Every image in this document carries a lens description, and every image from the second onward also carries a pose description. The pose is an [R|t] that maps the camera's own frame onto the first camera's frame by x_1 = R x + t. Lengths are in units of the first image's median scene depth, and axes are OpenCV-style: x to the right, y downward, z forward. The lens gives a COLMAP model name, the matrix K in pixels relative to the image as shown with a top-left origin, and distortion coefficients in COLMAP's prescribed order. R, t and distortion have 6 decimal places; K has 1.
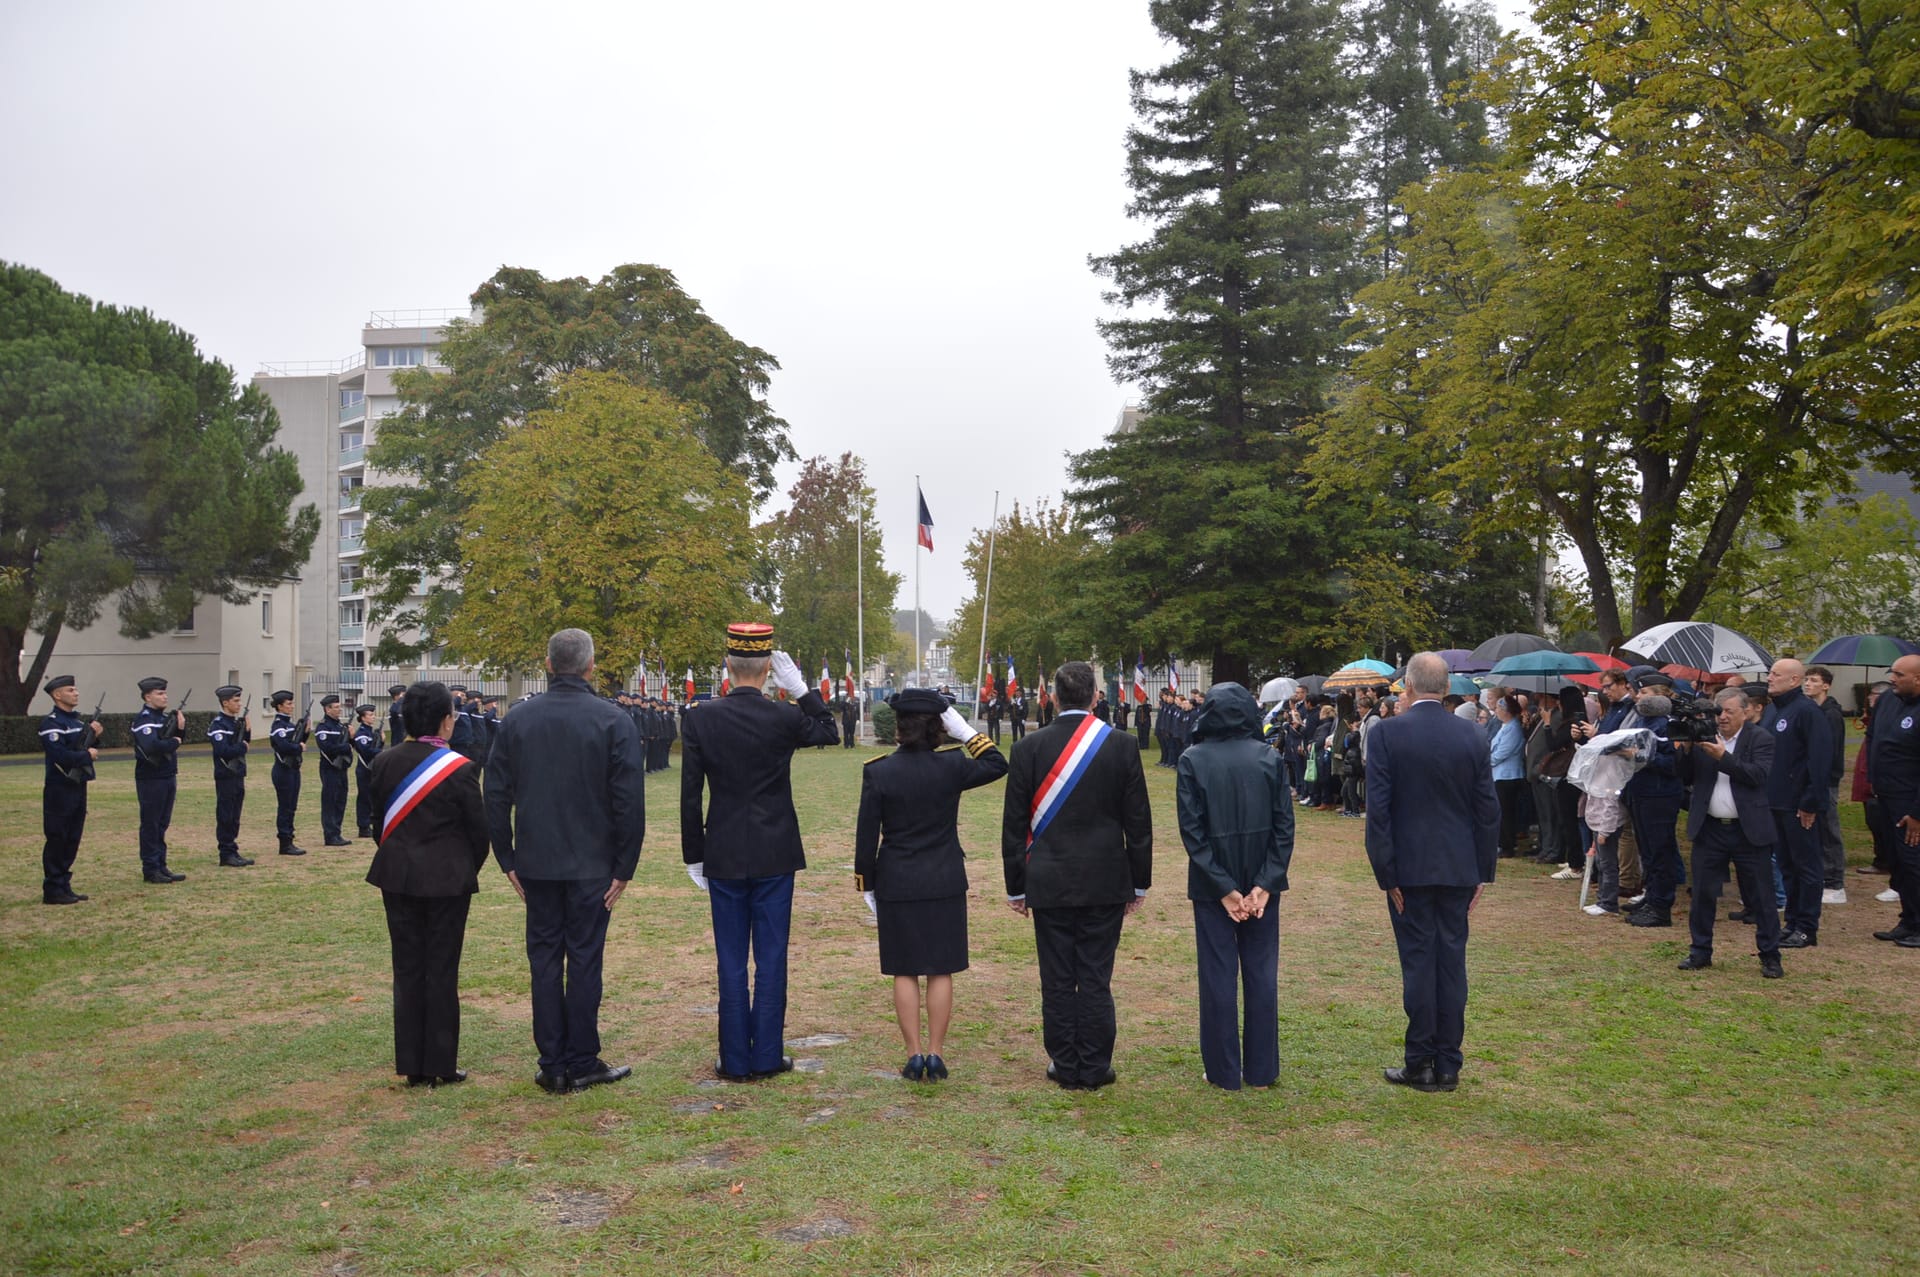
lens RADIAL K [[1371.0, 0, 960.9], [0, 1371.0, 698.0], [0, 0, 1]] dist [-0.171186, -0.000998]
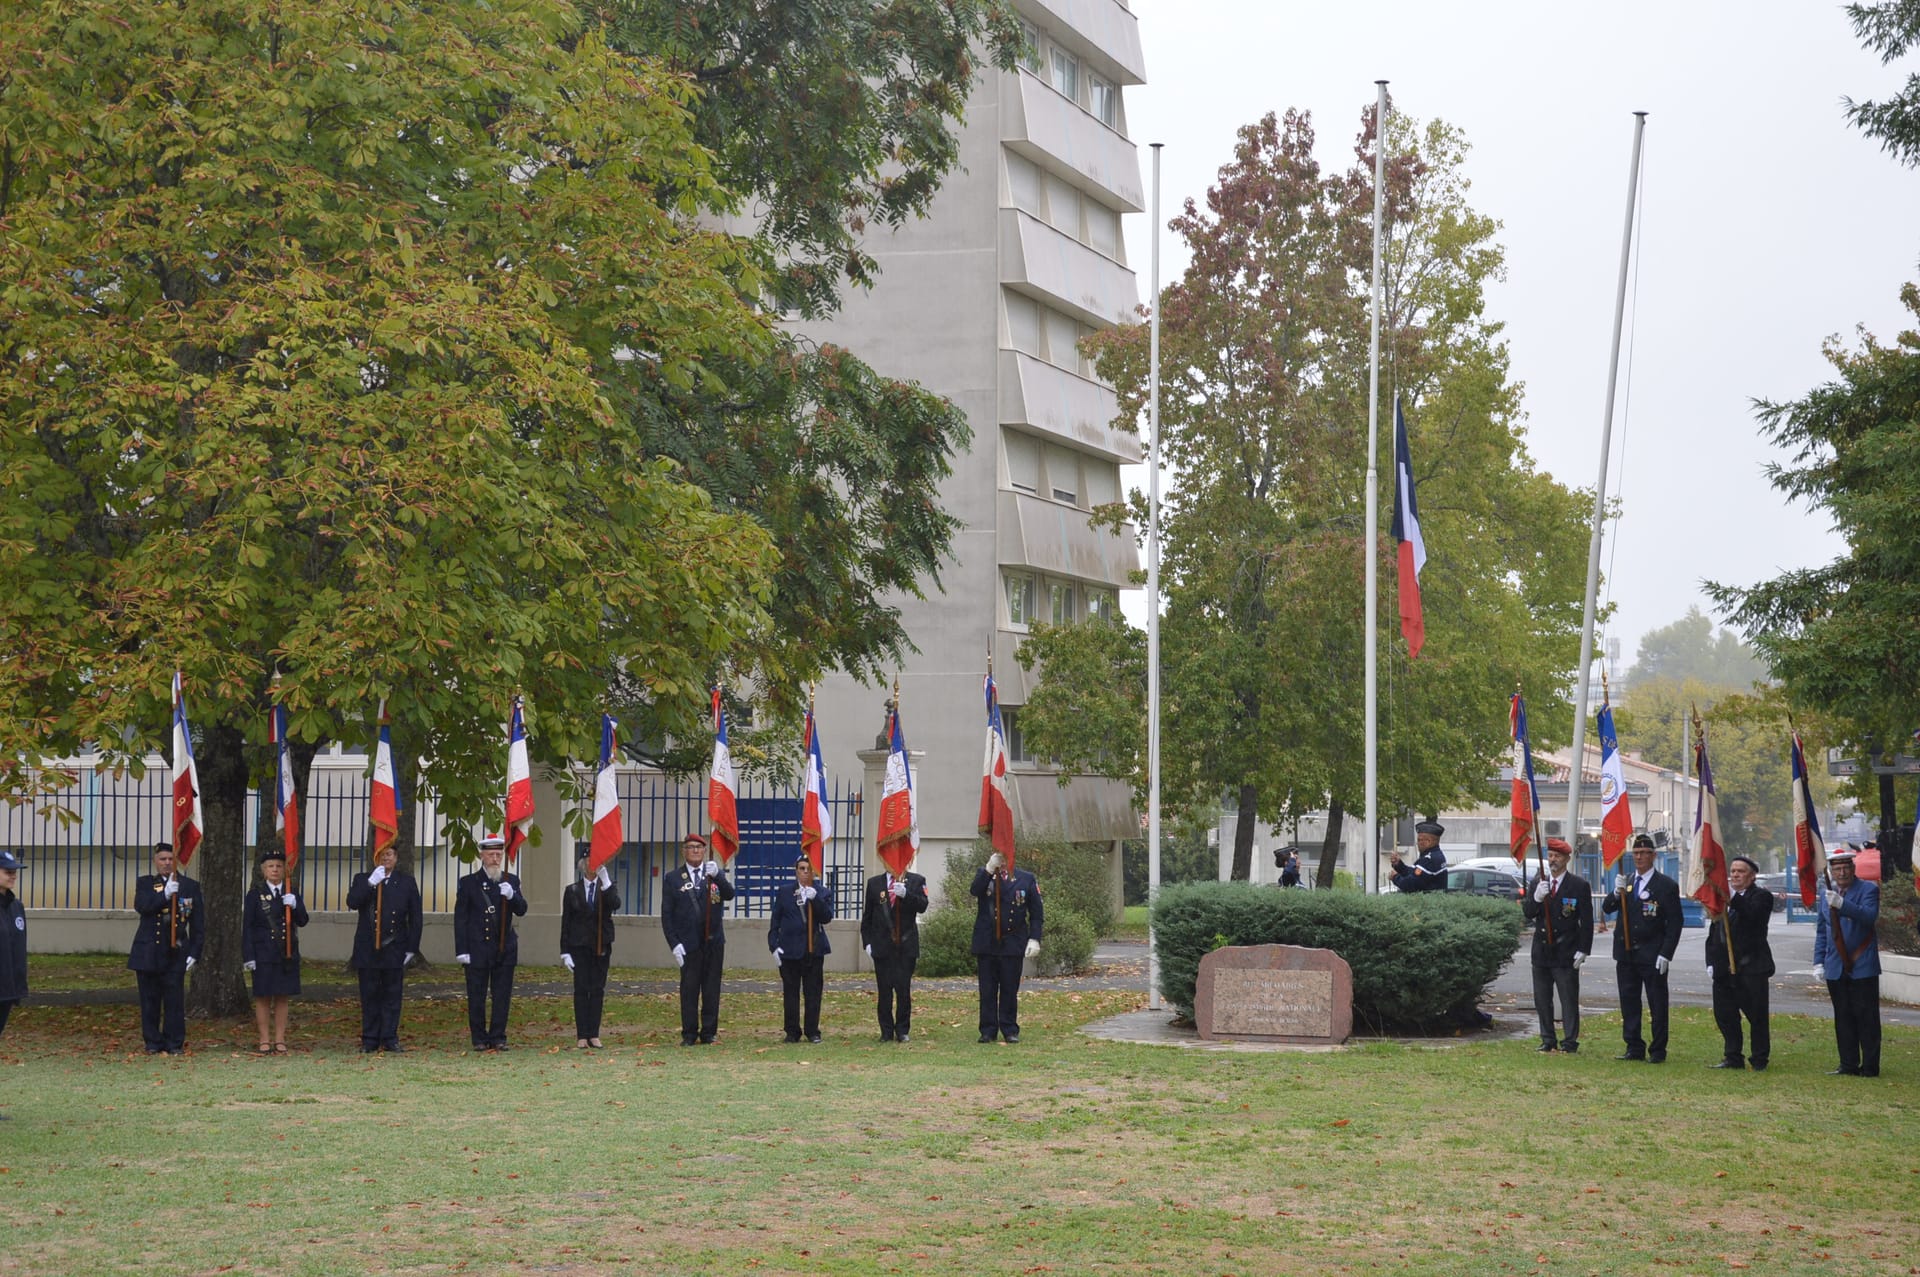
lens RADIAL K [[3750.1, 0, 961.3], [0, 3750.1, 670.2], [0, 0, 1]] dist [0.357191, 0.086032]
pose [[0.966850, 0.005050, -0.255294, 0.067090], [-0.019063, 0.998442, -0.052442, 0.001466], [0.254631, 0.055571, 0.965440, 0.175301]]
